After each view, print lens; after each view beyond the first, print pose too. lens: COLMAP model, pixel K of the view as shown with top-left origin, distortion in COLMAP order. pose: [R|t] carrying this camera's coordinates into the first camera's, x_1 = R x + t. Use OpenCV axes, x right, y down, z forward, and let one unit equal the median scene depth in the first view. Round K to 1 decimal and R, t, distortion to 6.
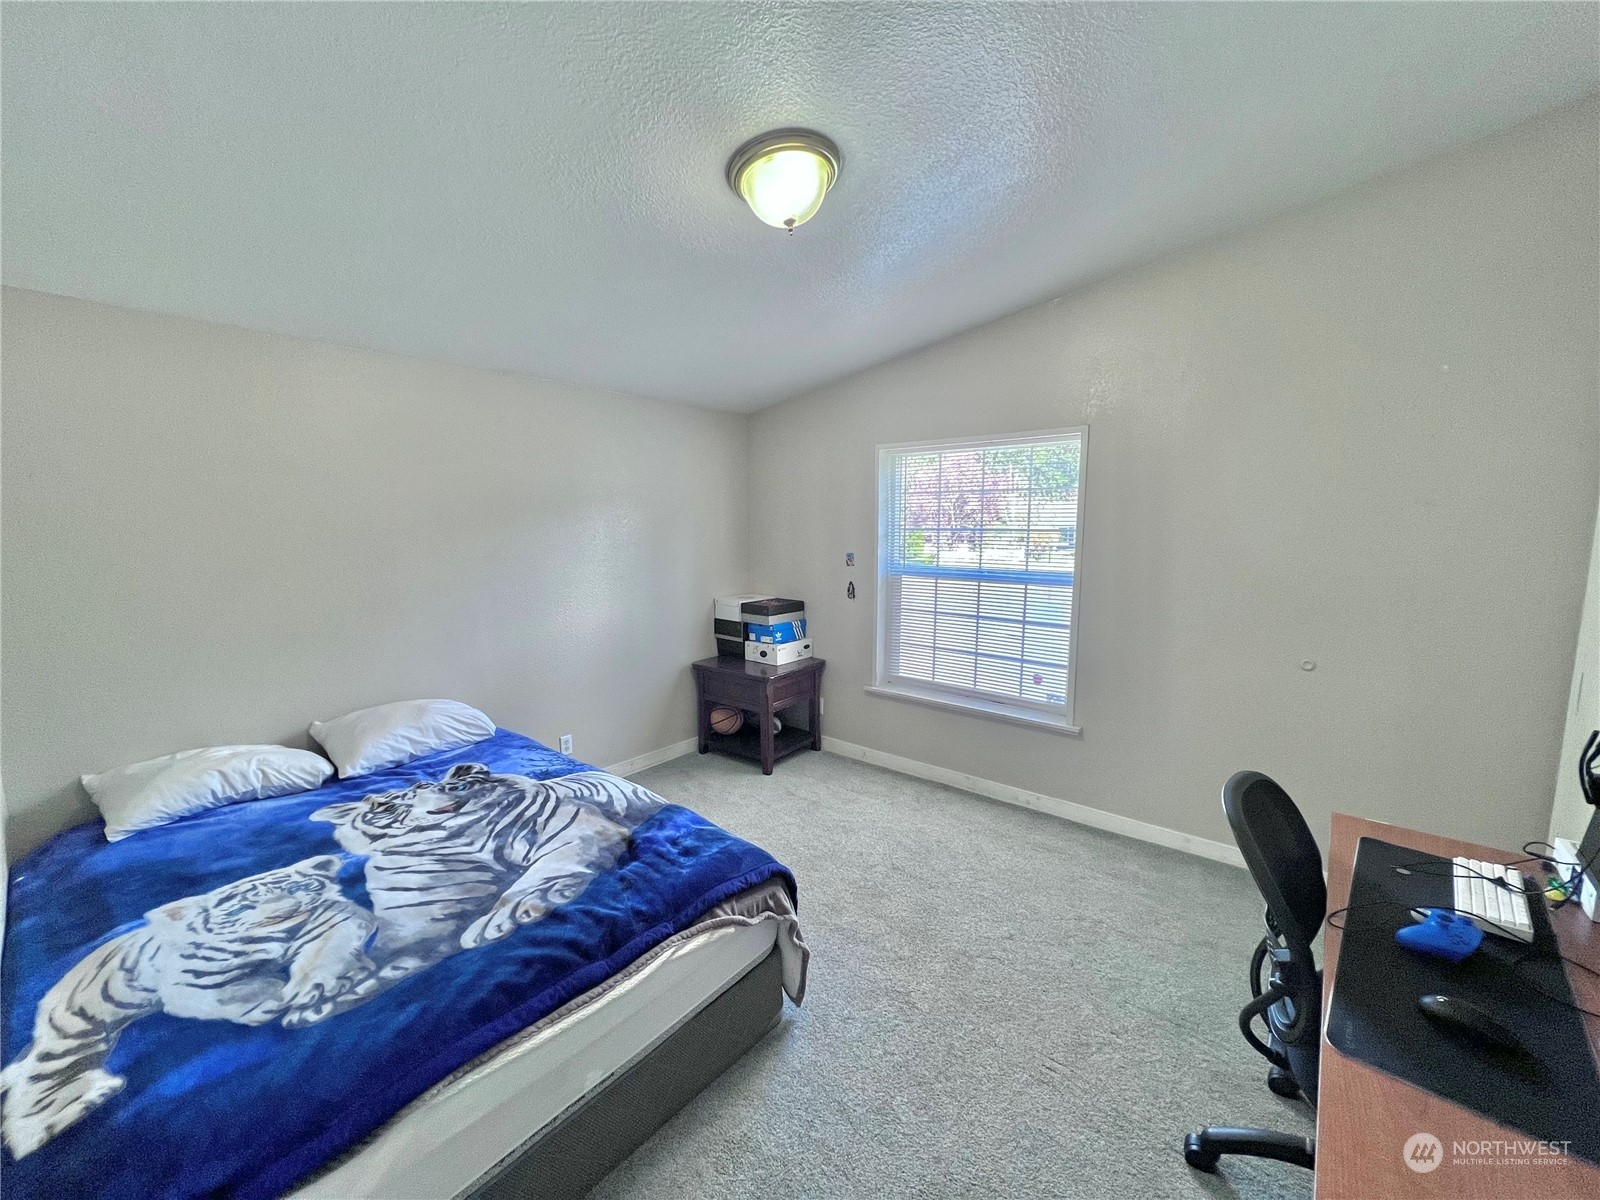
lens RADIAL K [[635.8, 0, 802.8], [0, 635.8, 599.9], [0, 0, 1]] dist [-0.001048, 0.000357]
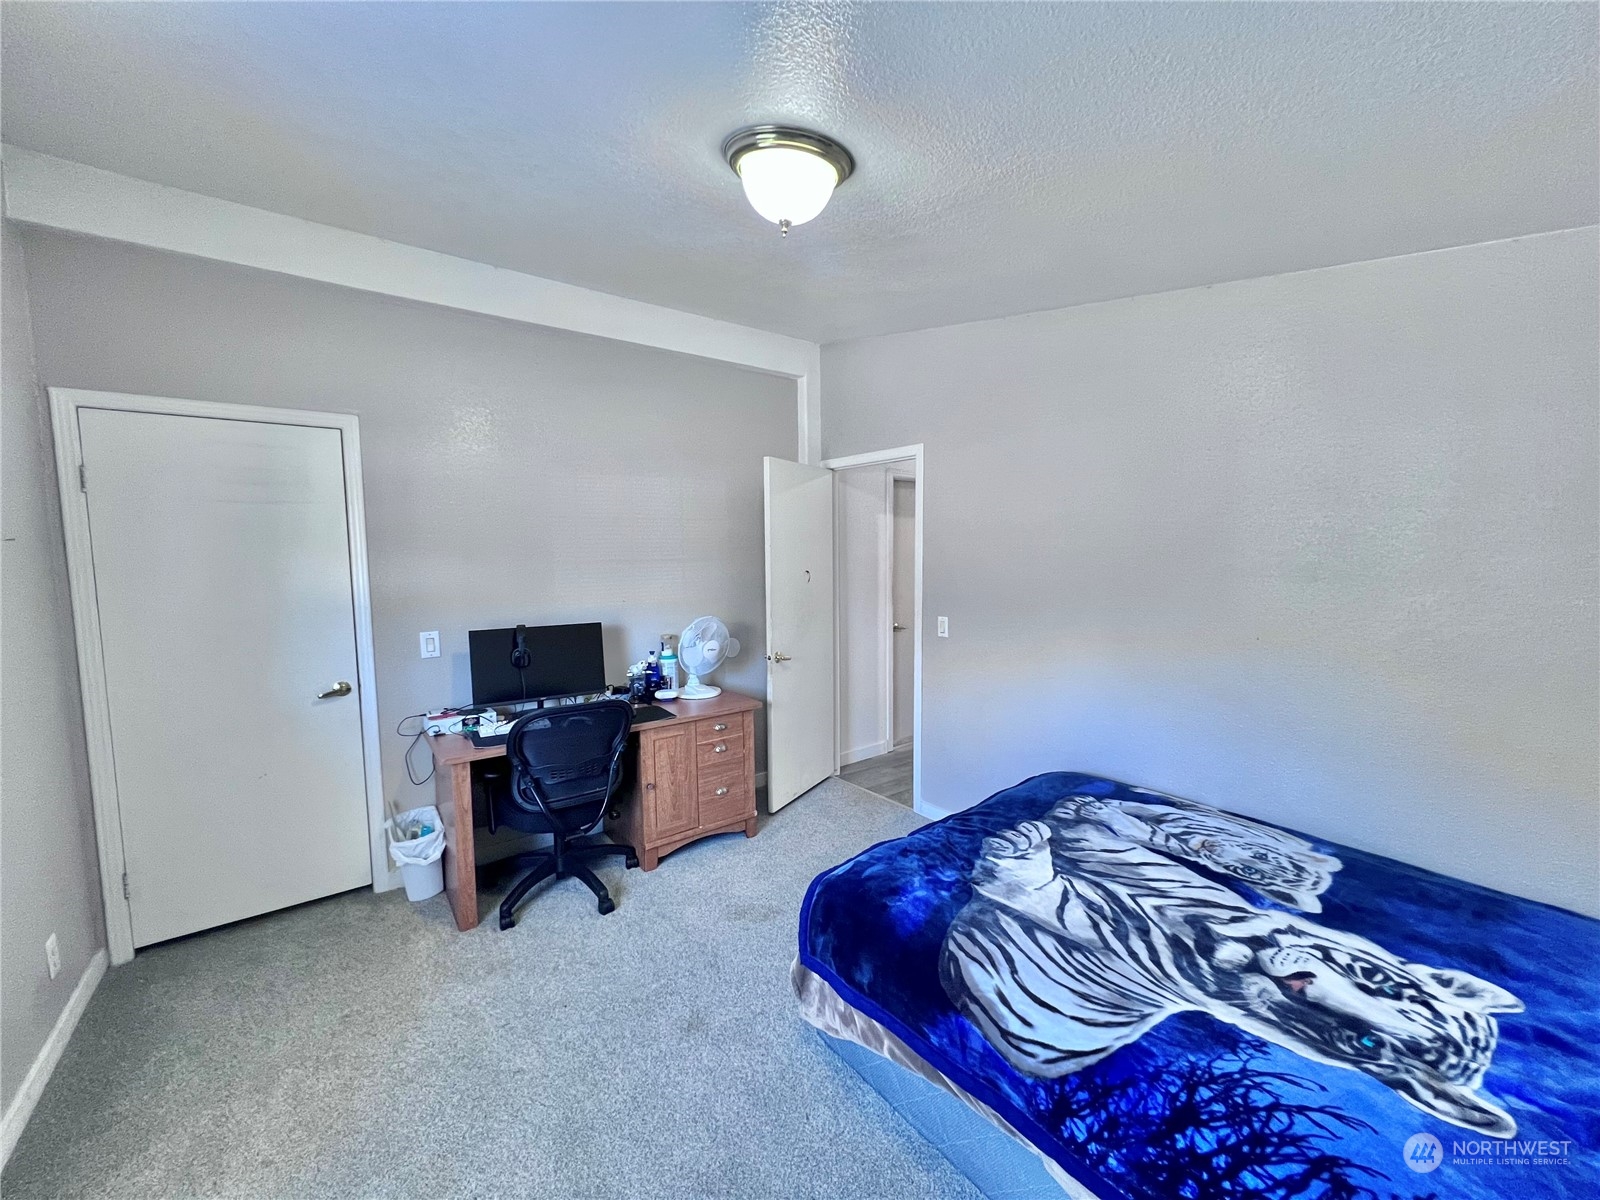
lens RADIAL K [[635.8, 0, 802.8], [0, 635.8, 599.9], [0, 0, 1]] dist [-0.001048, 0.000357]
pose [[-0.975550, -0.006610, 0.219676, -0.247029], [0.038962, 0.978513, 0.202471, -0.249909], [-0.216294, 0.206079, -0.954331, 1.979844]]
